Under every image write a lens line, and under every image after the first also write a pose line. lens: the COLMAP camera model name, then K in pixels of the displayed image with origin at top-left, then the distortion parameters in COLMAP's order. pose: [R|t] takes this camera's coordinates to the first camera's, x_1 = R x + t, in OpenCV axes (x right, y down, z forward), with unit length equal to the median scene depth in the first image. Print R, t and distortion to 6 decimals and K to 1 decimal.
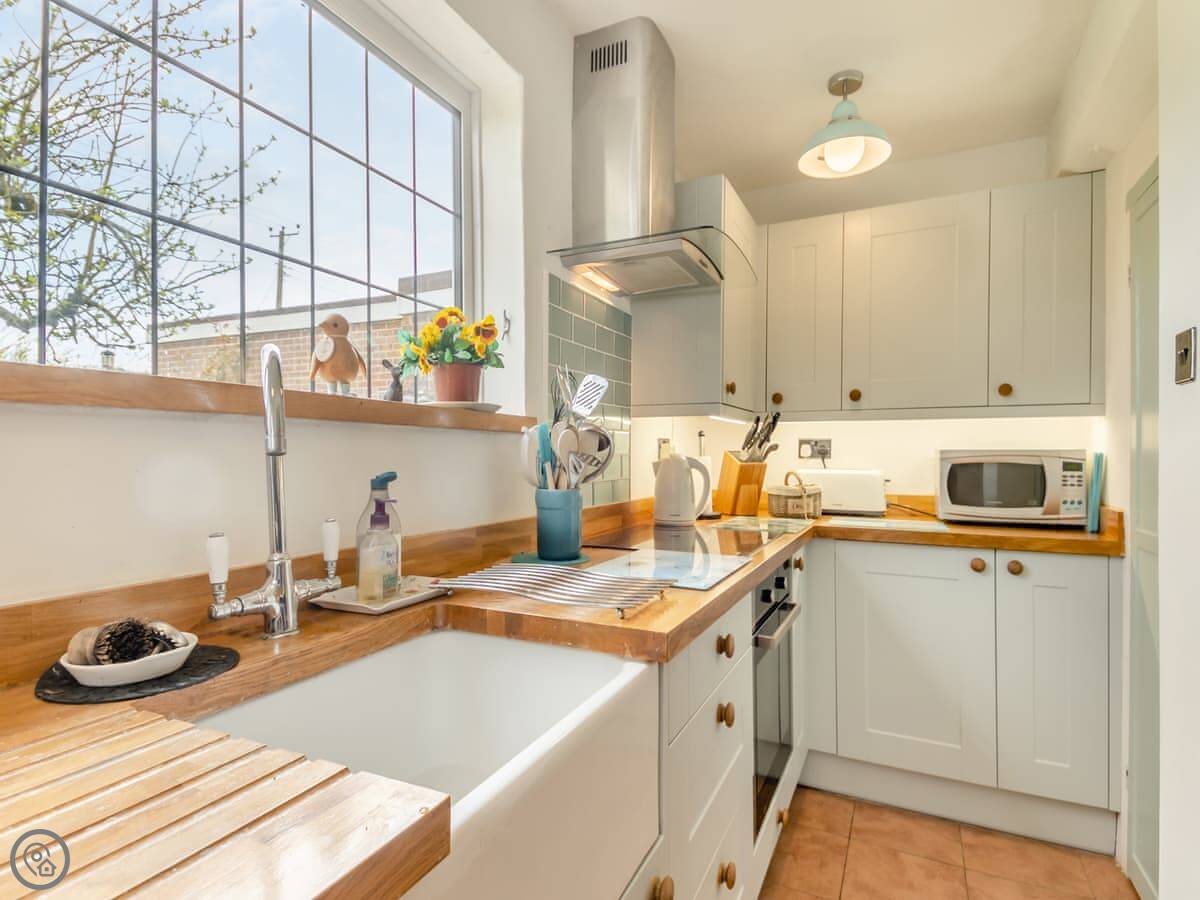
lens RADIAL K [[633.3, 0, 601.7], [0, 633.3, 454.6], [0, 0, 1]] dist [0.069290, -0.065313]
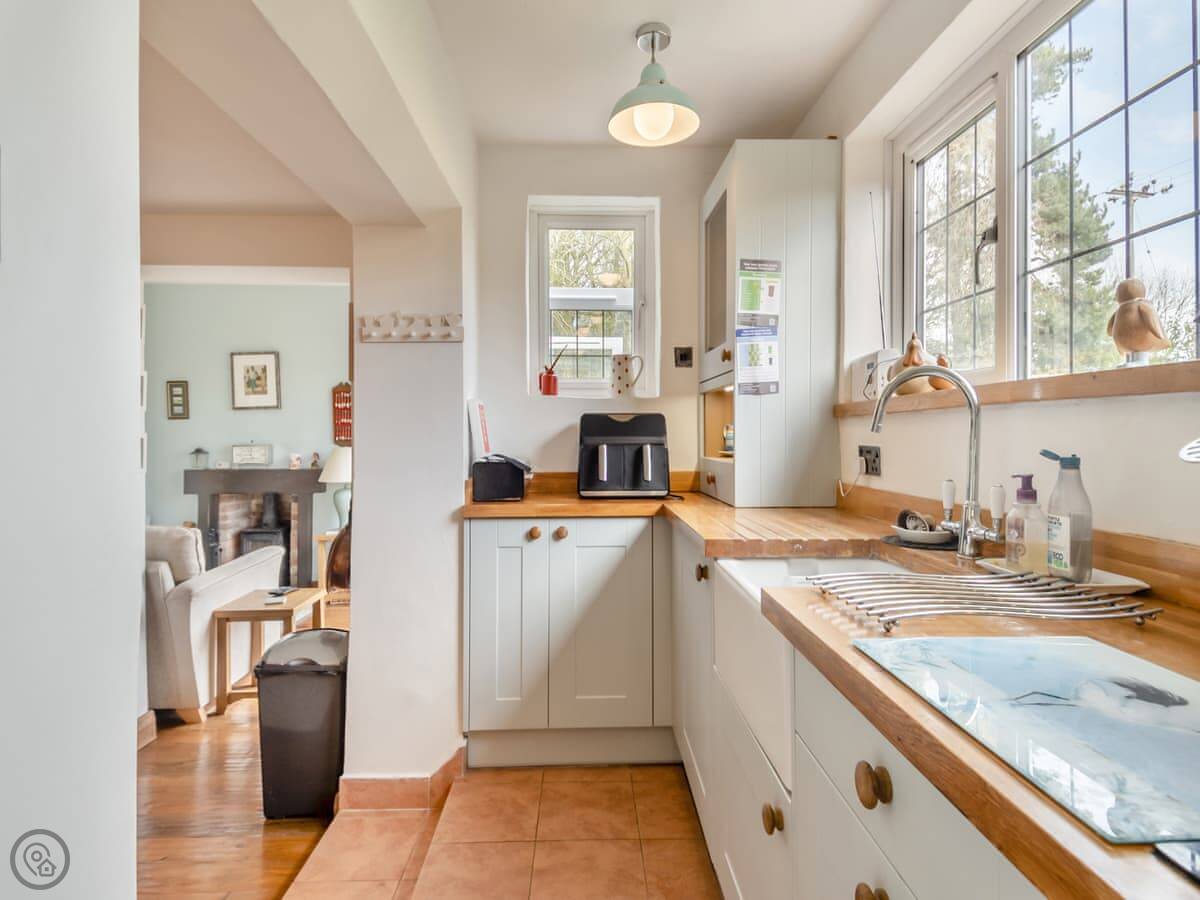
lens RADIAL K [[618.1, 0, 591.5], [0, 618.1, 438.4], [0, 0, 1]] dist [0.052155, -0.037613]
pose [[-0.892264, -0.001288, -0.451512, 0.483069], [-0.002228, 0.999996, 0.001550, 0.007641], [0.451508, 0.002389, -0.892264, 1.023250]]
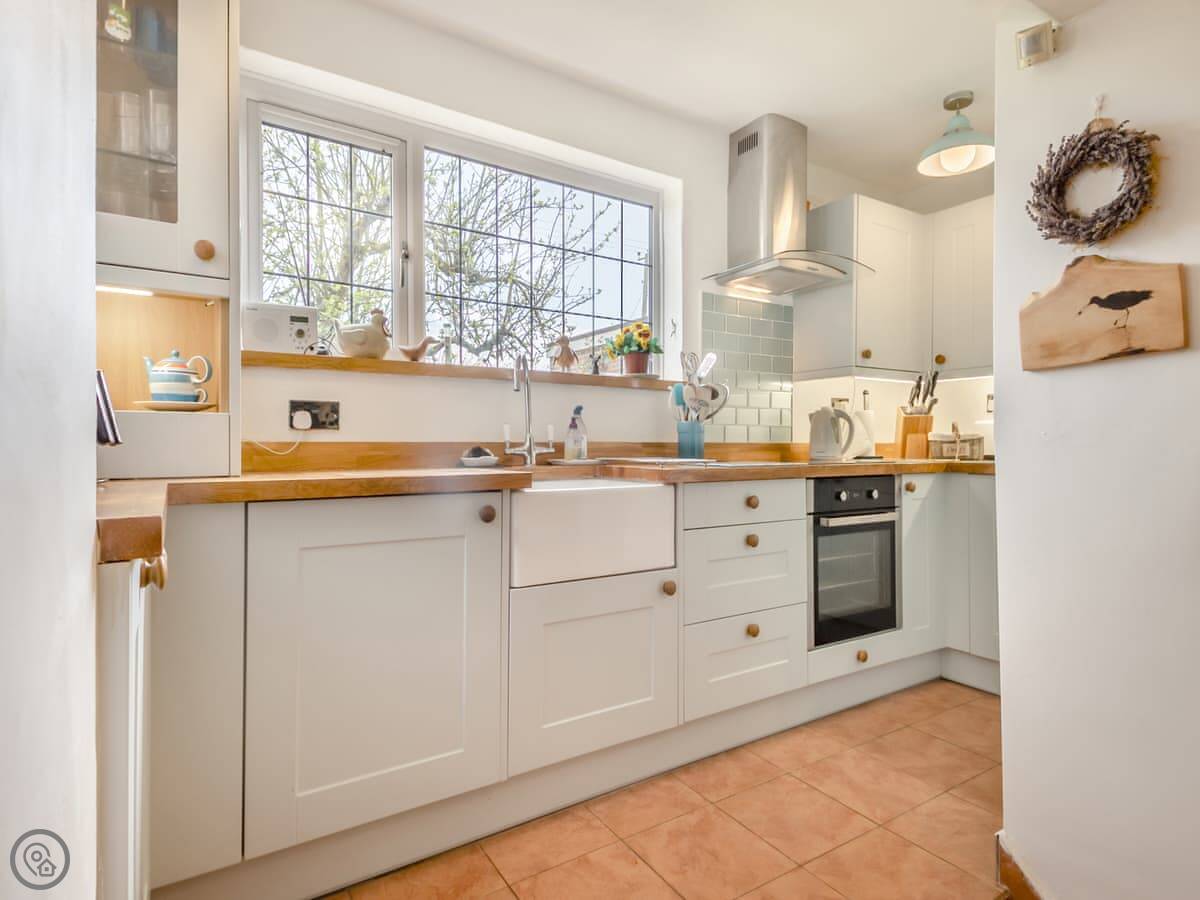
lens RADIAL K [[633.3, 0, 601.7], [0, 633.3, 454.6], [0, 0, 1]] dist [0.069290, -0.065313]
pose [[0.848416, 0.003986, -0.529315, 0.579570], [0.002310, 0.999934, 0.011233, 0.112137], [0.529325, -0.010752, 0.848351, -0.529270]]
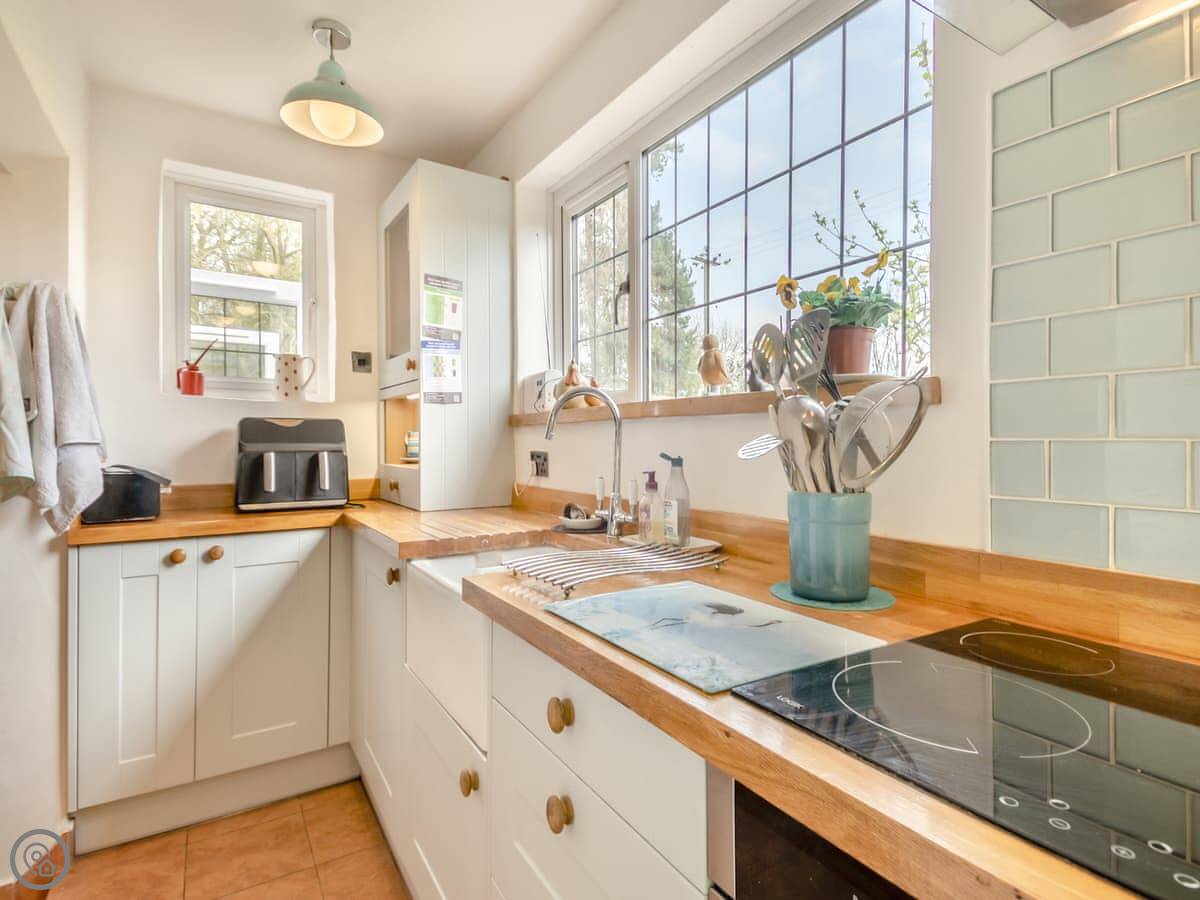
lens RADIAL K [[618.1, 0, 591.5], [0, 618.1, 438.4], [0, 0, 1]] dist [0.052155, -0.037613]
pose [[-0.544222, -0.010933, -0.838870, 0.565094], [-0.002266, 0.999931, -0.011562, 0.009215], [0.838938, -0.004391, -0.544209, 1.049359]]
